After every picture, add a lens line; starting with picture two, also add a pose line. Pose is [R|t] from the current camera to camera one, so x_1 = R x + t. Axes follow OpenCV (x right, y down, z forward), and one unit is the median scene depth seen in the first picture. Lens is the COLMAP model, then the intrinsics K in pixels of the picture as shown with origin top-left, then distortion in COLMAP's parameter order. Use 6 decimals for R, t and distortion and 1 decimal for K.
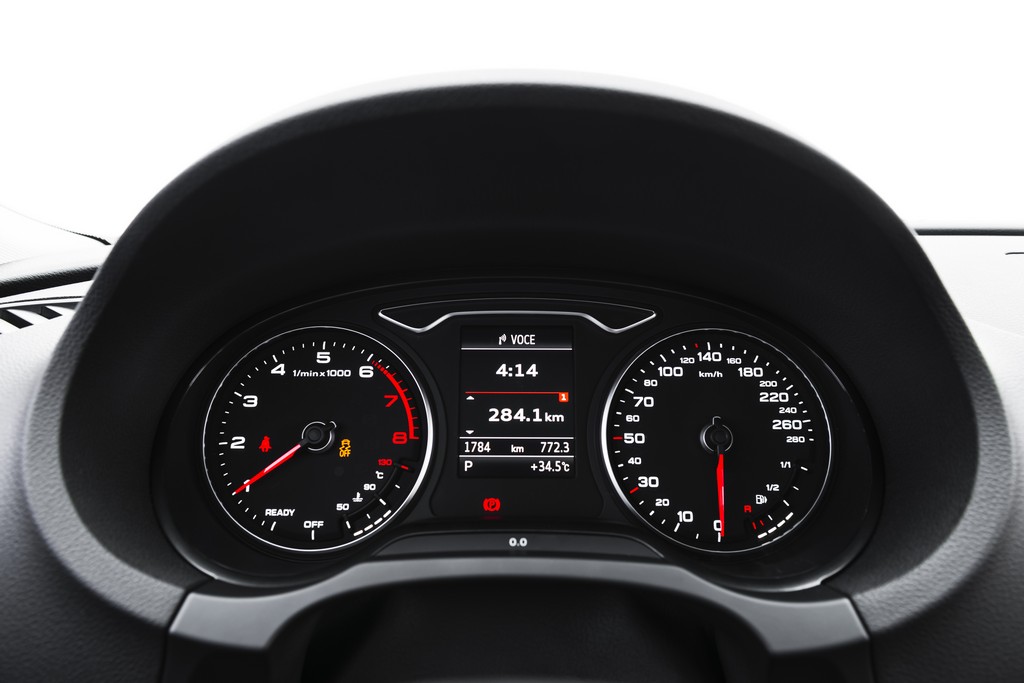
lens RADIAL K [[806.0, 0, 512.0], [0, 806.0, 341.5], [0, 0, 1]] dist [-0.009628, -0.001313]
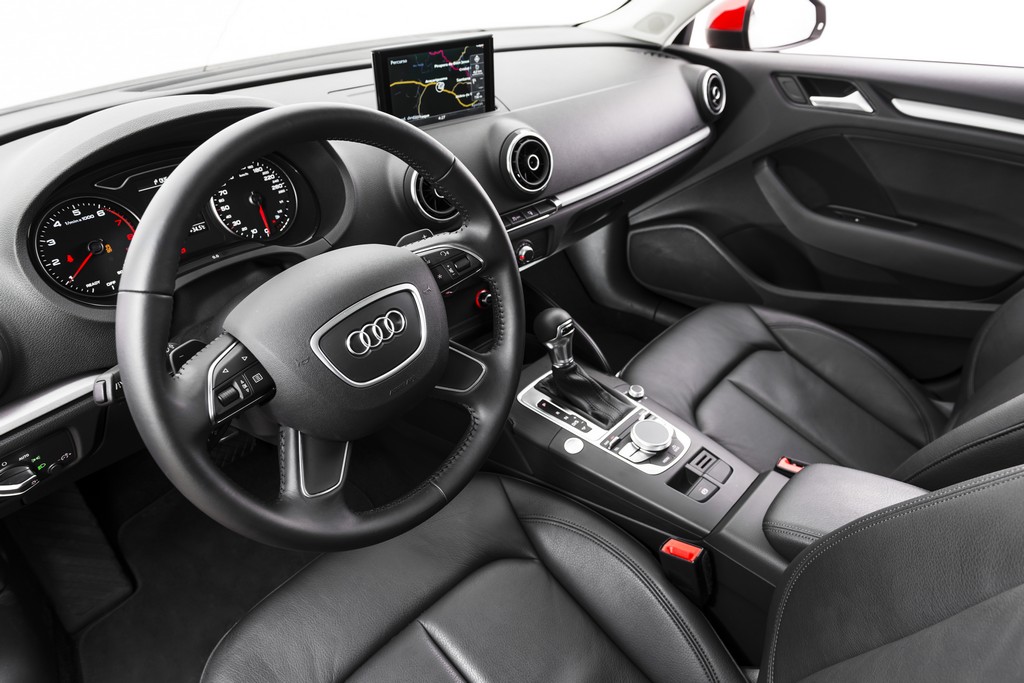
lens RADIAL K [[677.1, 0, 512.0], [0, 677.1, 341.5], [0, 0, 1]] dist [-0.006091, -0.003395]
pose [[0.665973, -0.406195, 0.625688, -0.744808], [0.124706, 0.887570, 0.443473, -0.336214], [-0.735478, -0.217314, 0.641752, -1.111847]]
